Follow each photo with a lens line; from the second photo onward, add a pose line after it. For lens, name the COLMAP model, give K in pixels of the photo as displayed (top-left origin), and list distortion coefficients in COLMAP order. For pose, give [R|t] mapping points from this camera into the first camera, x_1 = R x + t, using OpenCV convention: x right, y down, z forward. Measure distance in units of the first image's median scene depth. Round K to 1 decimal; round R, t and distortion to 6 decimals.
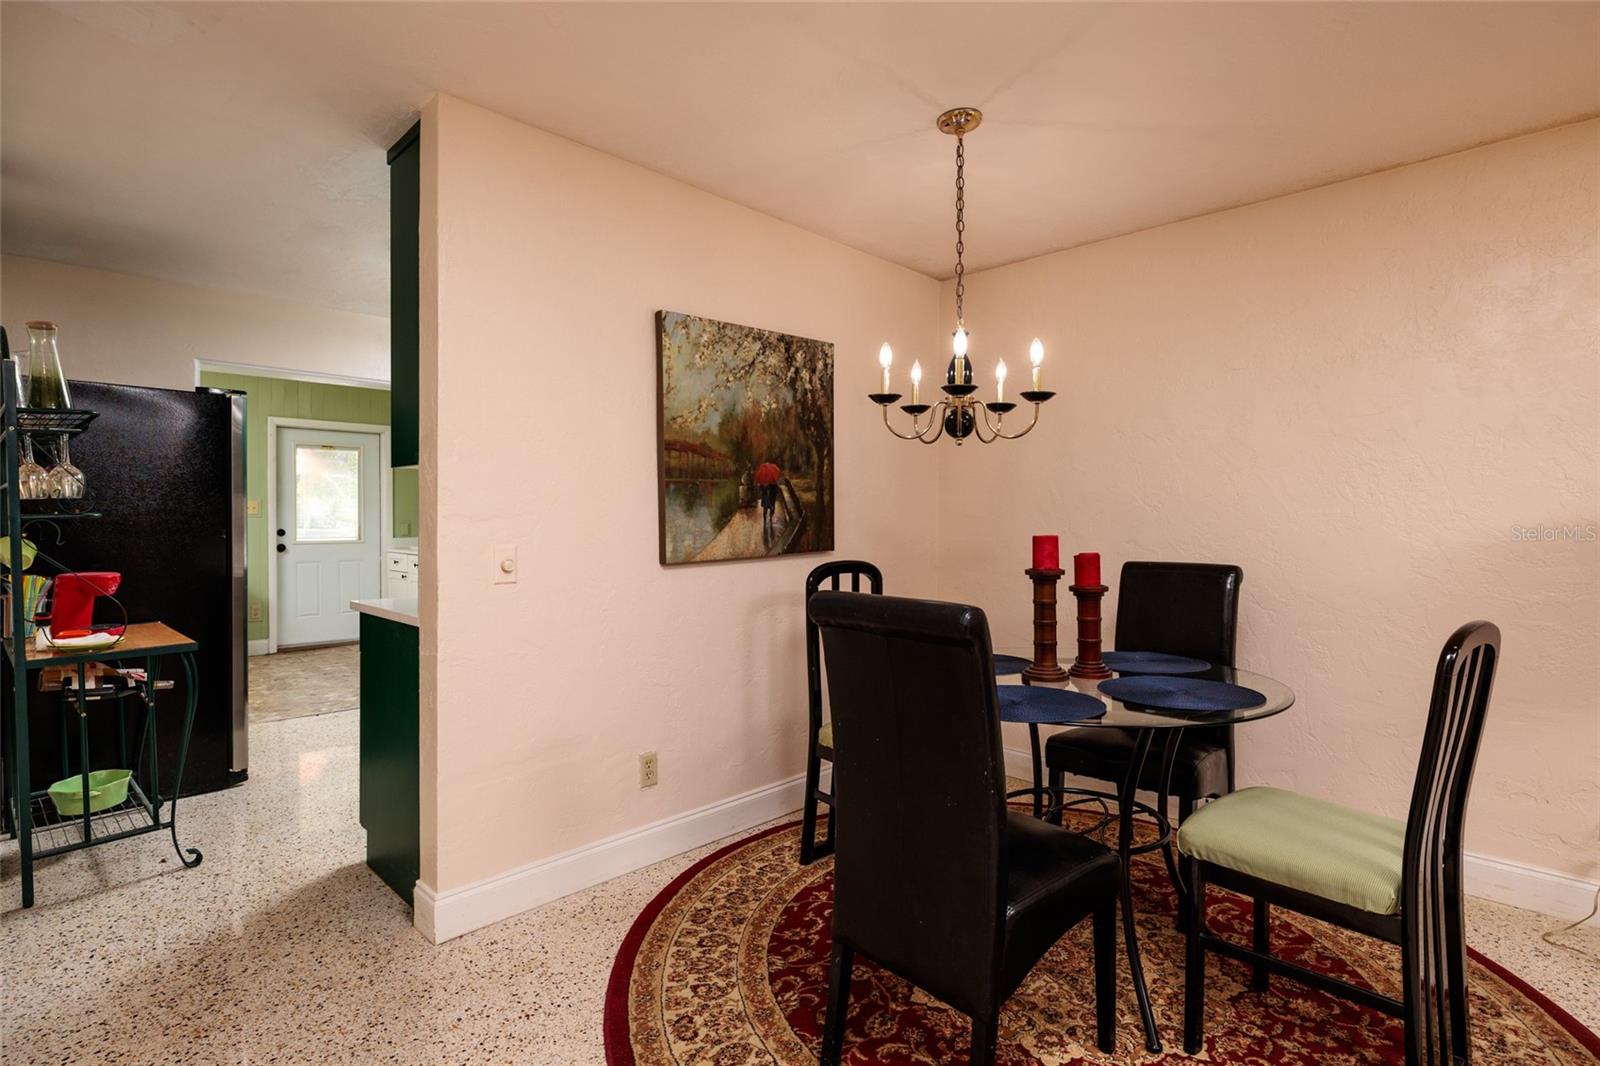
lens RADIAL K [[789.8, 0, 800.0], [0, 789.8, 533.0], [0, 0, 1]] dist [-0.000595, -0.000006]
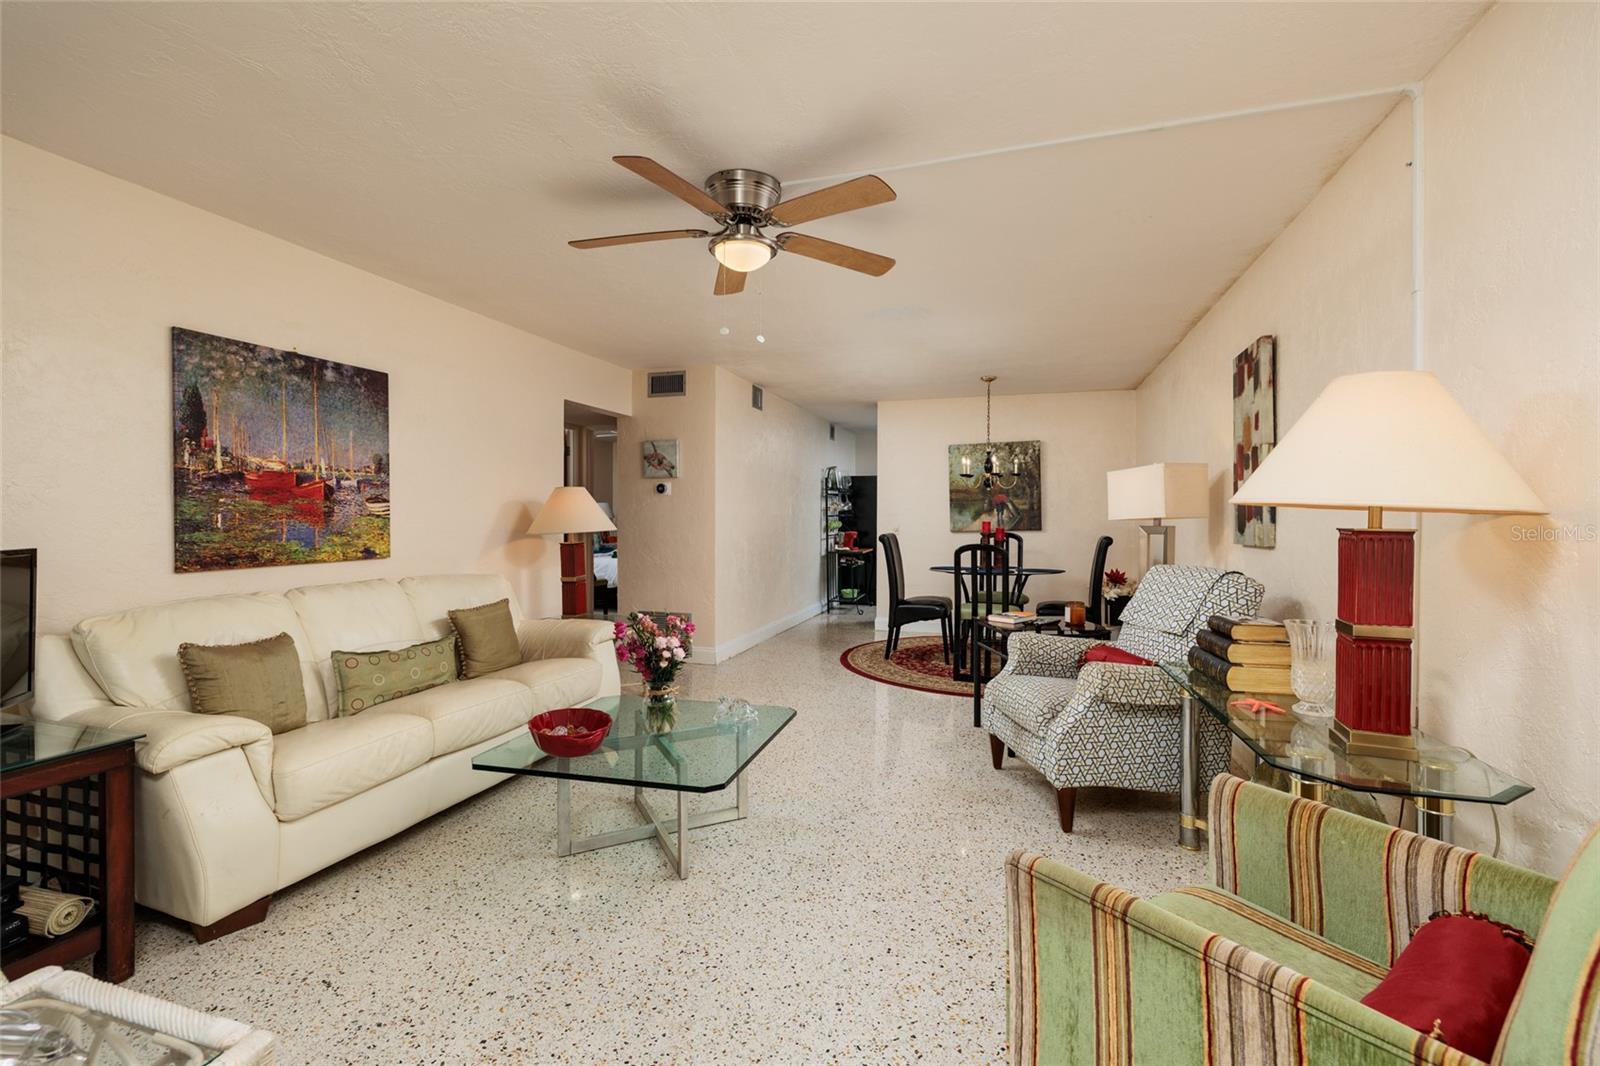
lens RADIAL K [[697.8, 0, 797.5], [0, 697.8, 526.4], [0, 0, 1]] dist [0.001670, 0.000185]
pose [[0.442339, 0.013256, -0.896750, 2.120065], [-0.018548, 0.999812, 0.005630, 0.017610], [0.896656, 0.014143, 0.442501, -0.724716]]
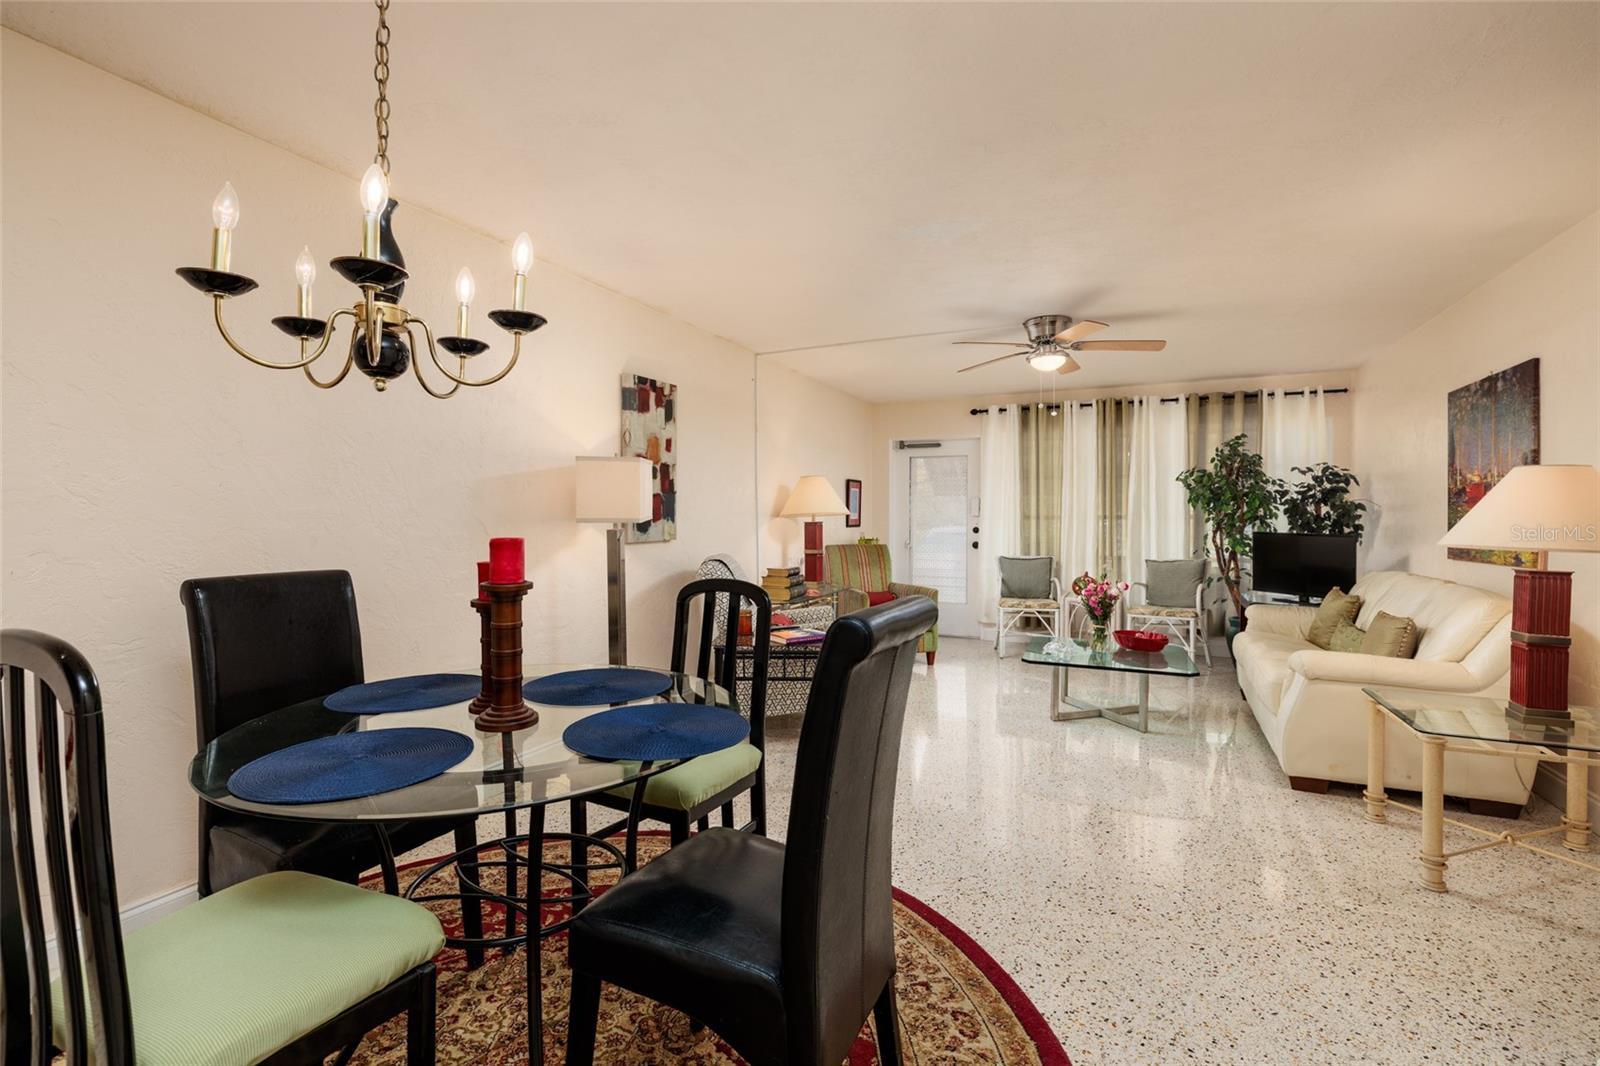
lens RADIAL K [[721.4, 0, 798.9], [0, 721.4, 526.6], [0, 0, 1]] dist [-0.002292, -0.000125]
pose [[-0.328636, -0.013220, 0.944364, -0.396257], [0.015379, 0.999695, 0.019346, -0.015985], [-0.944332, 0.020881, -0.328332, 0.867236]]
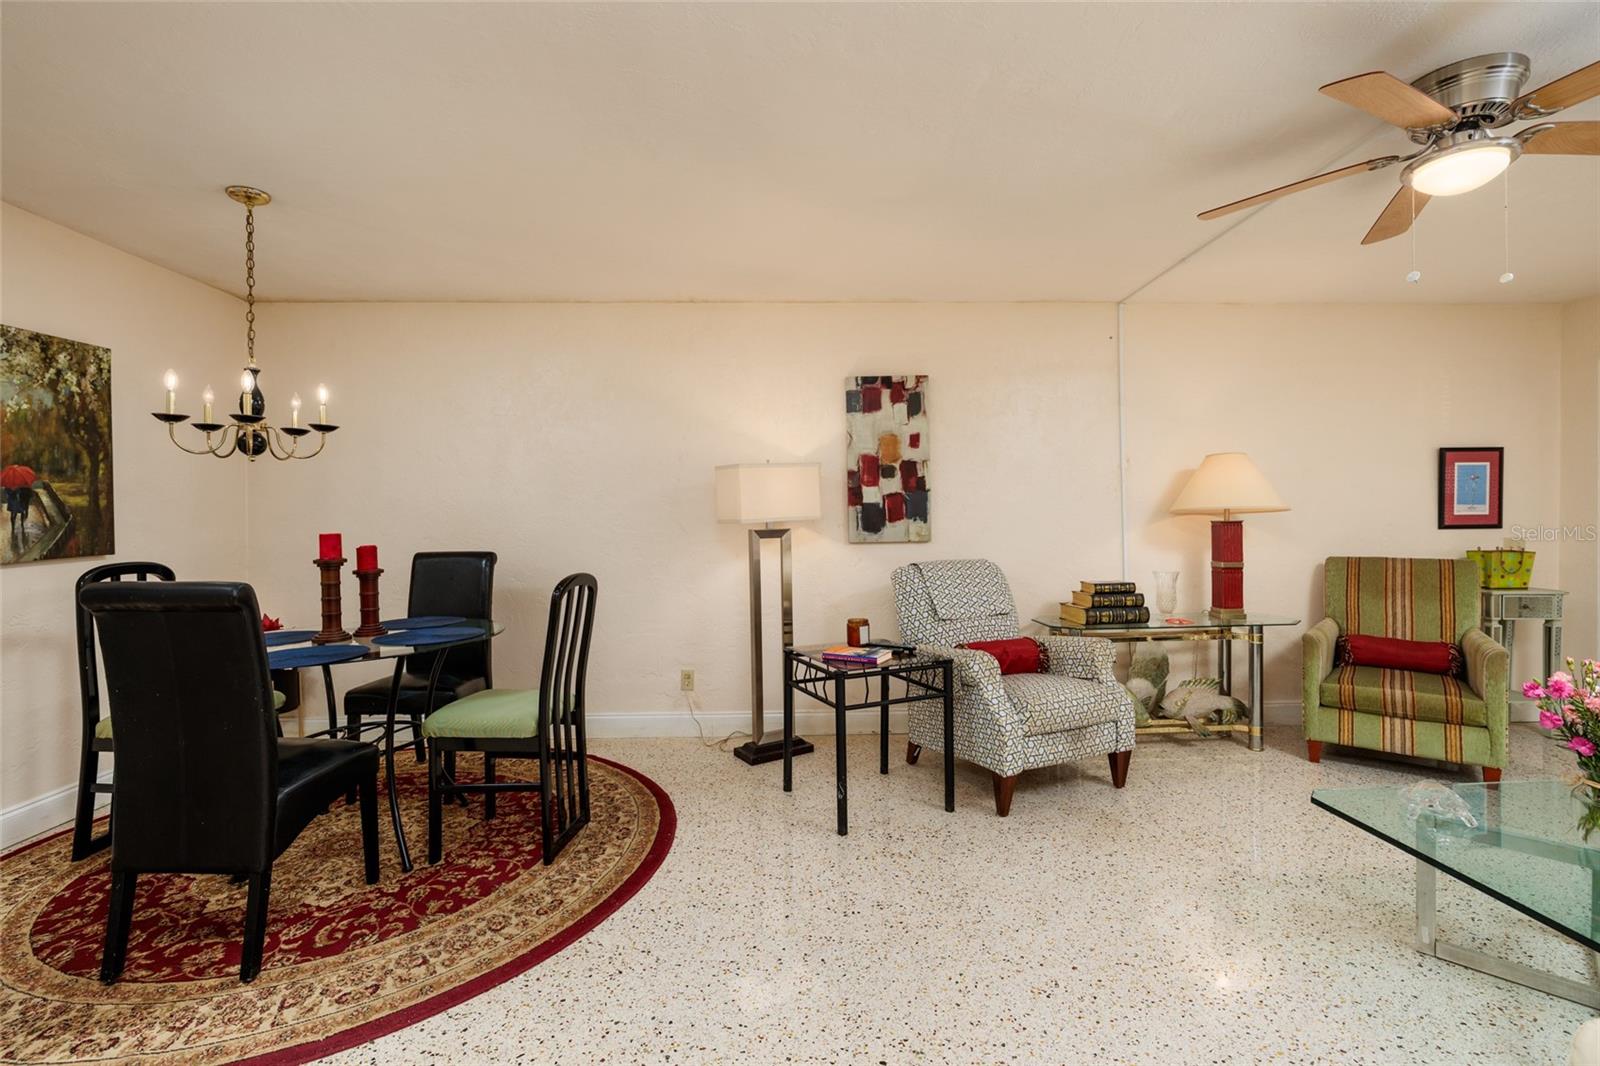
lens RADIAL K [[717.7, 0, 802.8], [0, 717.7, 523.8], [0, 0, 1]] dist [-0.002497, 0.000570]
pose [[0.695099, -0.011595, 0.718821, -0.004009], [0.021046, 0.999770, -0.004225, 0.007347], [-0.718606, 0.018065, 0.695182, -0.358556]]
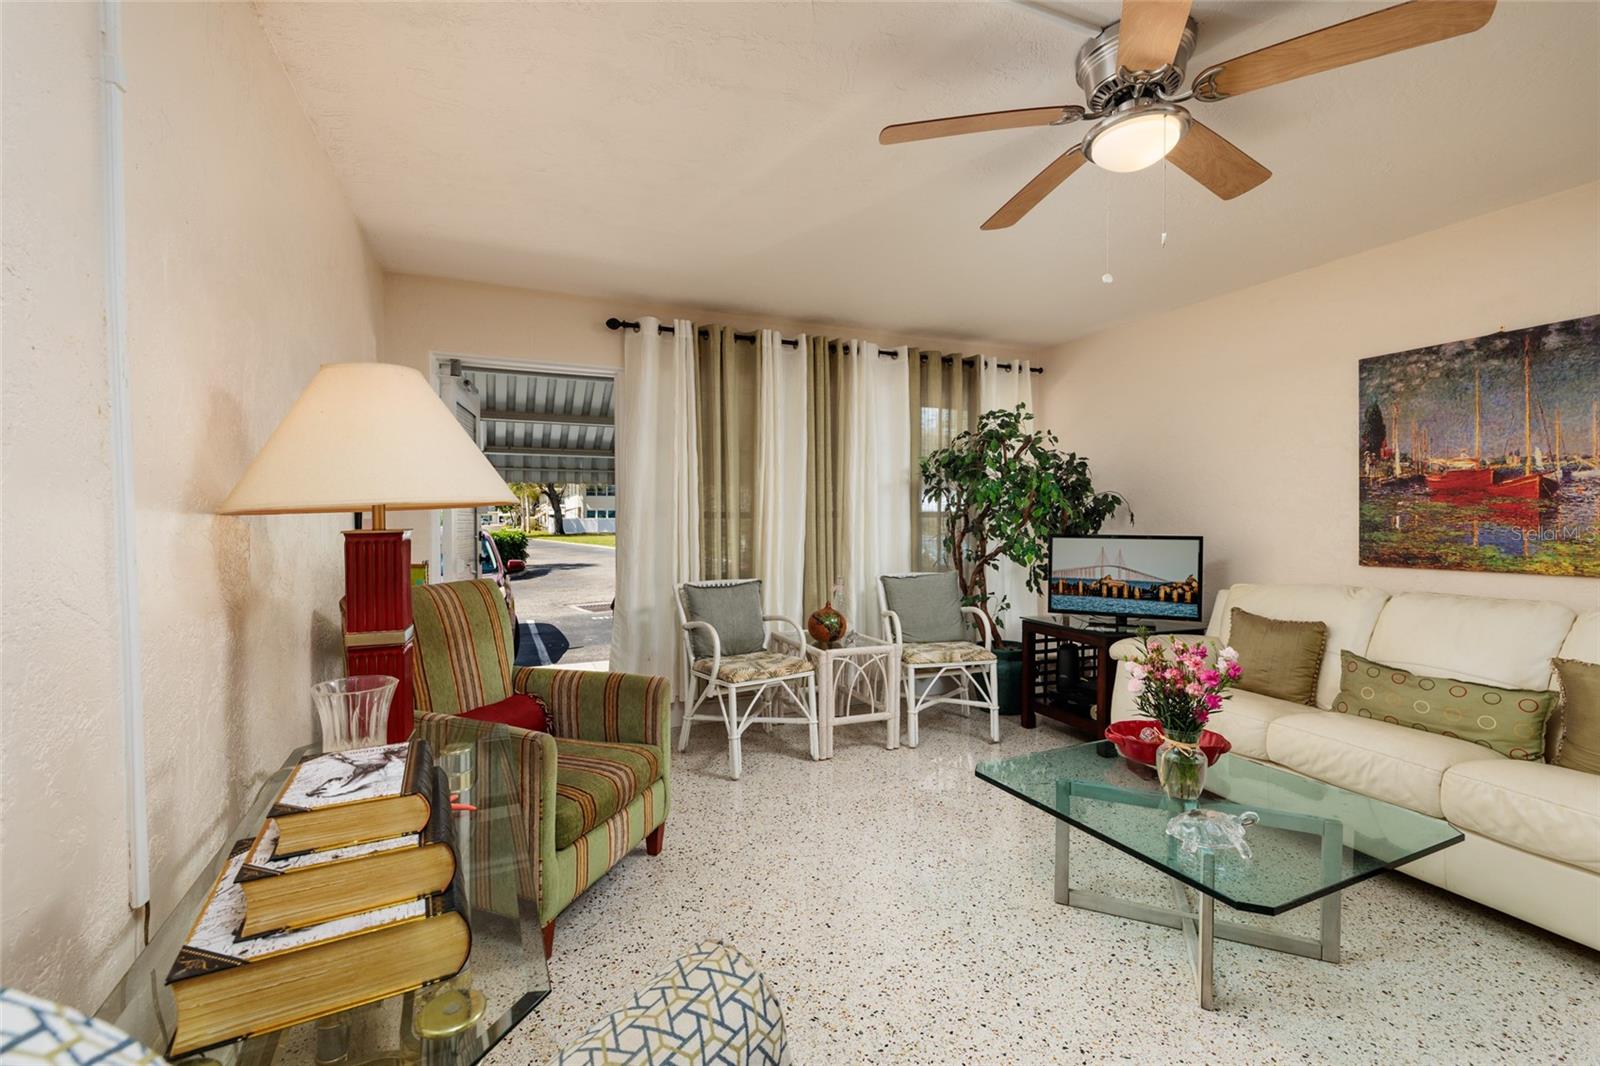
lens RADIAL K [[682.8, 0, 795.8], [0, 682.8, 530.1], [0, 0, 1]] dist [0.004503, 0.000292]
pose [[-0.923290, -0.006386, 0.384050, 1.178779], [0.008352, 0.999292, 0.036693, -0.007594], [-0.384013, 0.037086, -0.922583, 0.491724]]
